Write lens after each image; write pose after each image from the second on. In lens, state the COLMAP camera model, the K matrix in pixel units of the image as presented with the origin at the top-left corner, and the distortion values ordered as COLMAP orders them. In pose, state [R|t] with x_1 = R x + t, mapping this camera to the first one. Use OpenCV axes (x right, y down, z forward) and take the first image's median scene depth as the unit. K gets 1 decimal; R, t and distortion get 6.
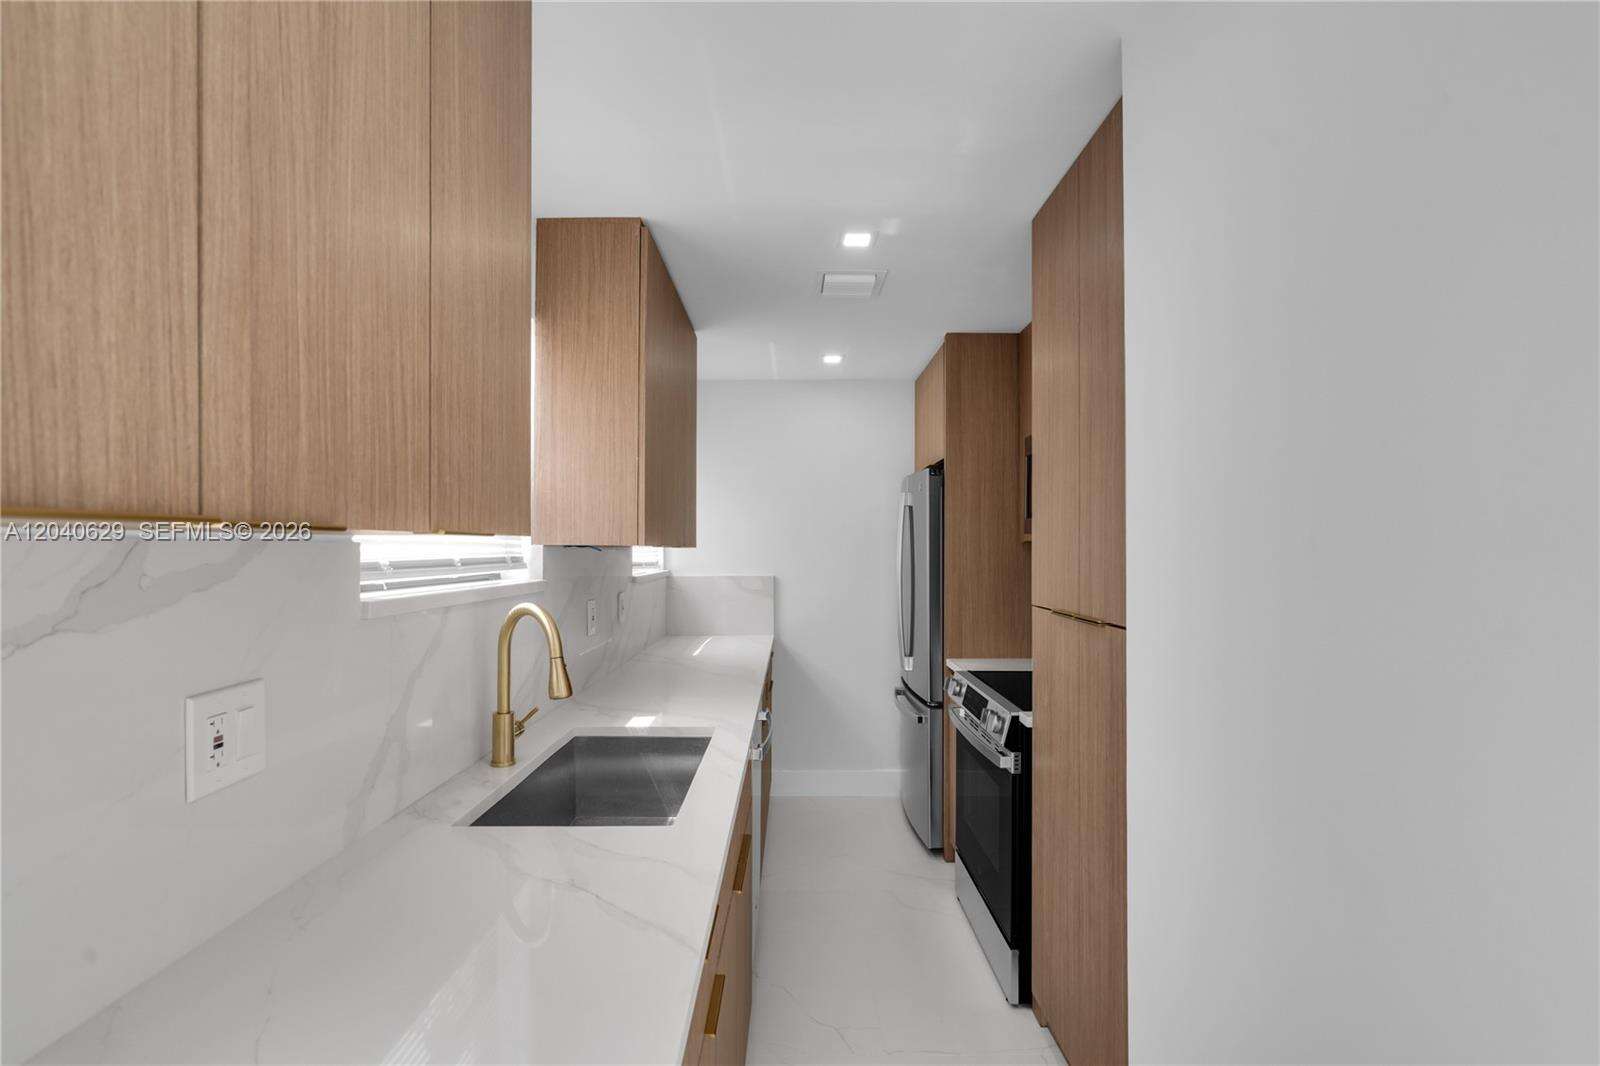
lens RADIAL K [[752.1, 0, 794.7], [0, 752.1, 541.3], [0, 0, 1]] dist [0.001158, -0.000340]
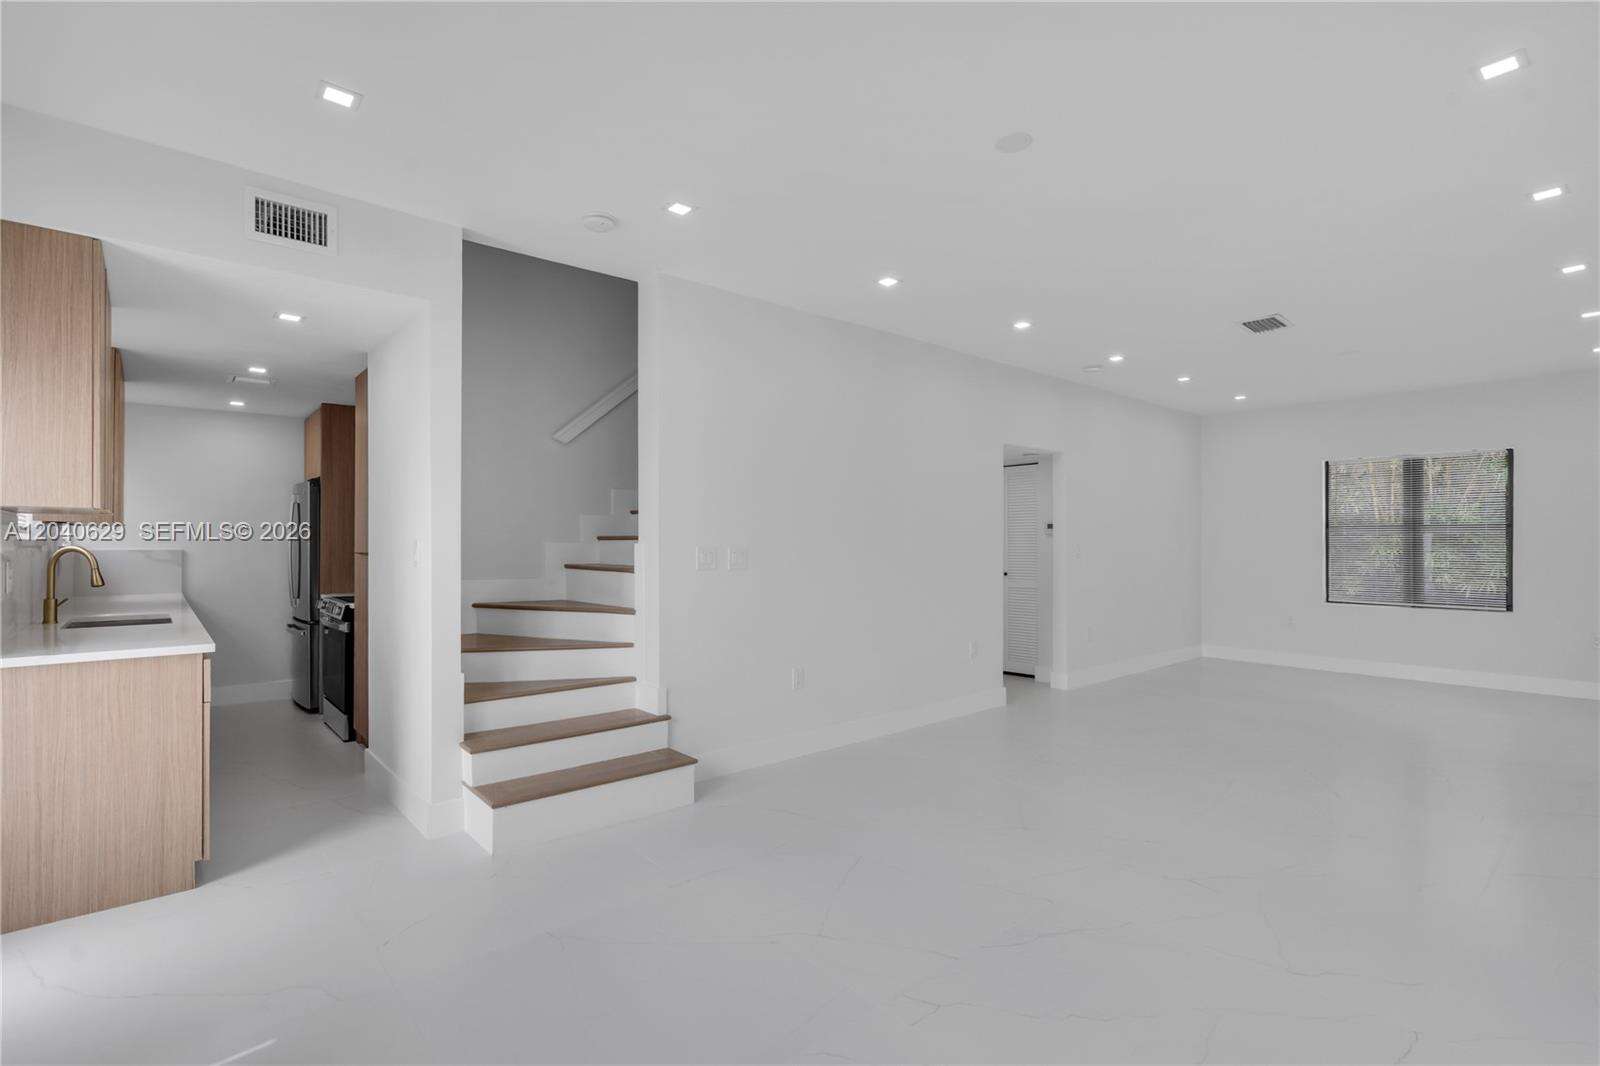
lens RADIAL K [[752.1, 0, 794.7], [0, 752.1, 541.3], [0, 0, 1]] dist [0.001158, -0.000340]
pose [[0.762114, 0.005834, 0.647416, -0.124538], [-0.008819, 0.999960, 0.001370, 0.035581], [-0.647382, -0.006754, 0.762136, -1.466273]]
